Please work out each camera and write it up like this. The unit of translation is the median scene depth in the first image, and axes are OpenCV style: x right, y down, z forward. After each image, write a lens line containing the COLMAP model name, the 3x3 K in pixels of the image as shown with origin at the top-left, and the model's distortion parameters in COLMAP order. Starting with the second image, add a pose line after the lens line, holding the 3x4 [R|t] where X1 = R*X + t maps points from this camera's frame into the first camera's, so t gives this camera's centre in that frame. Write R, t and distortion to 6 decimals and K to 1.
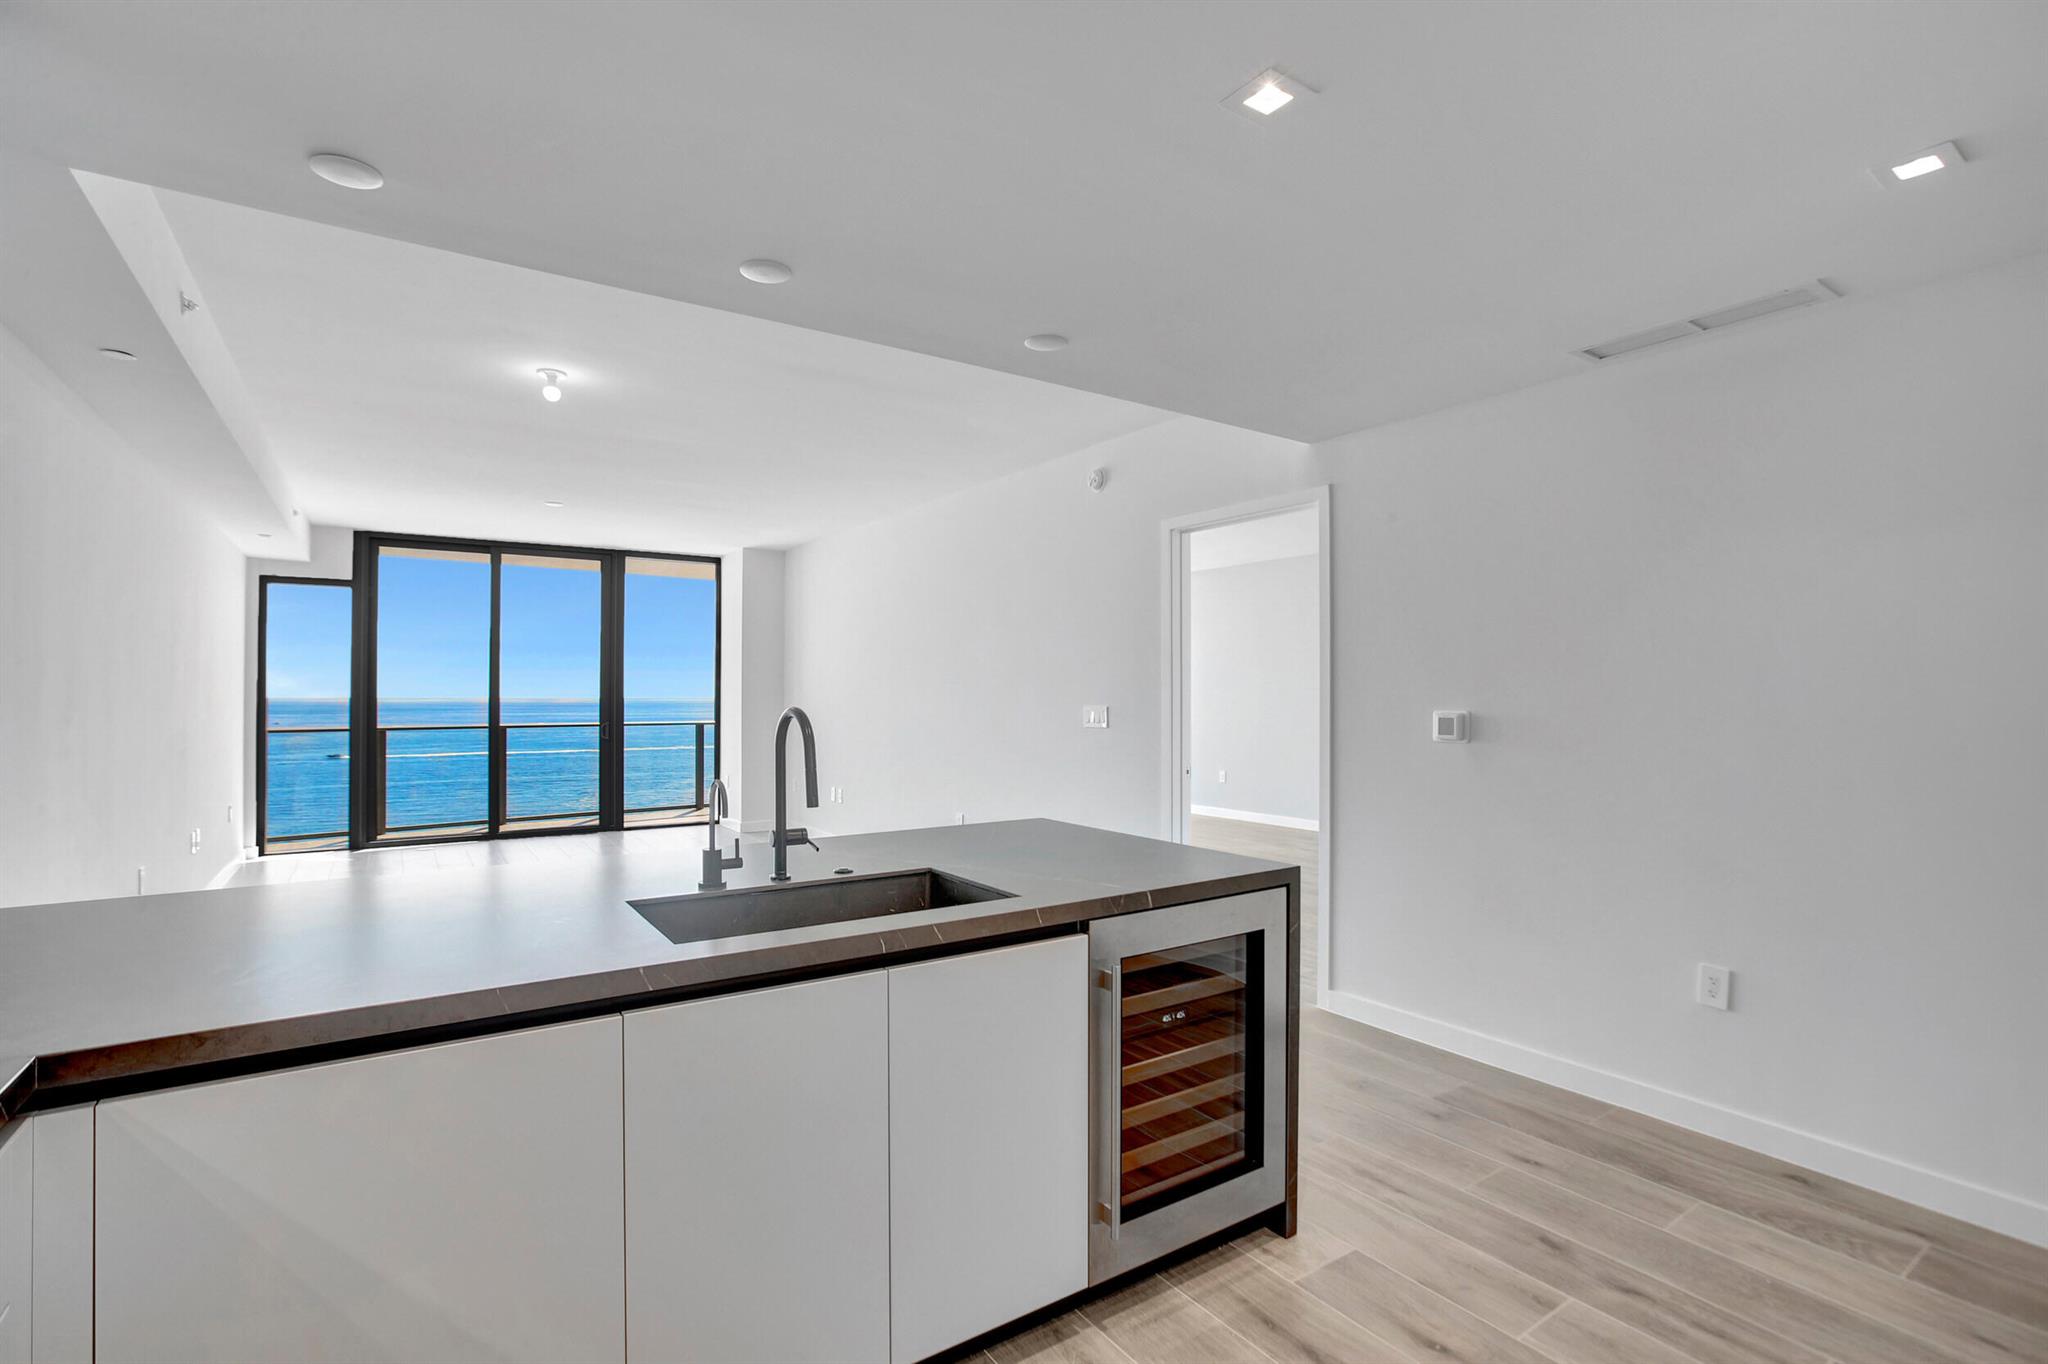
lens RADIAL K [[962.4, 0, 1024.9], [0, 962.4, 680.6], [0, 0, 1]] dist [-0.022416, 0.003730]
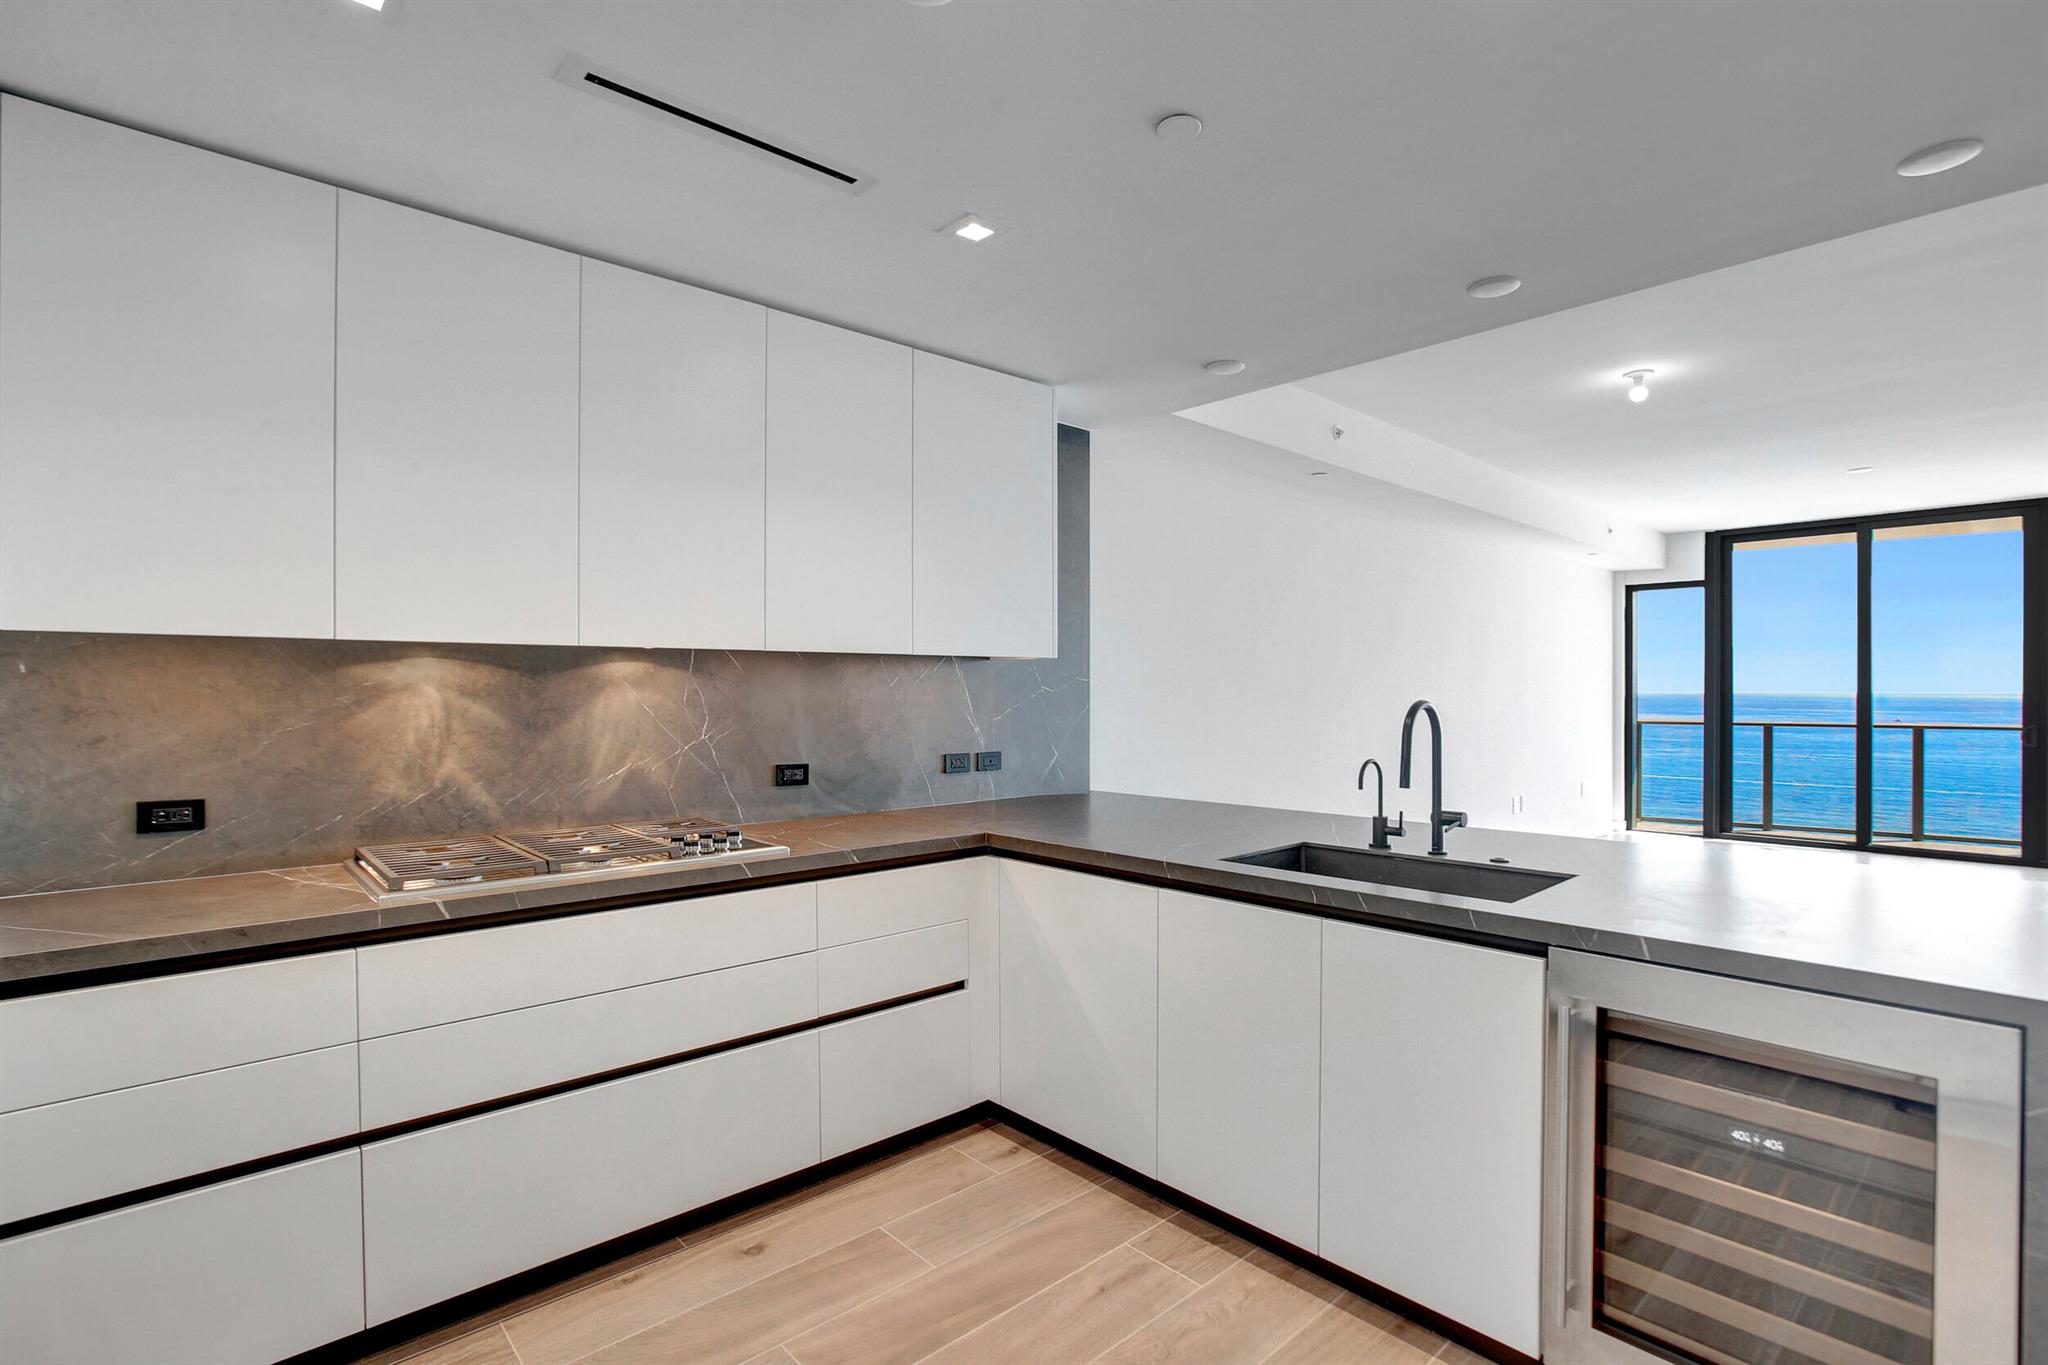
lens RADIAL K [[962.4, 0, 1017.6], [0, 962.4, 686.2], [0, 0, 1]] dist [-0.022416, 0.003730]
pose [[0.146618, -0.003077, -0.989188, 0.224446], [0.013696, 0.999906, -0.001080, 0.001695], [0.989098, -0.013390, 0.146646, 0.102874]]
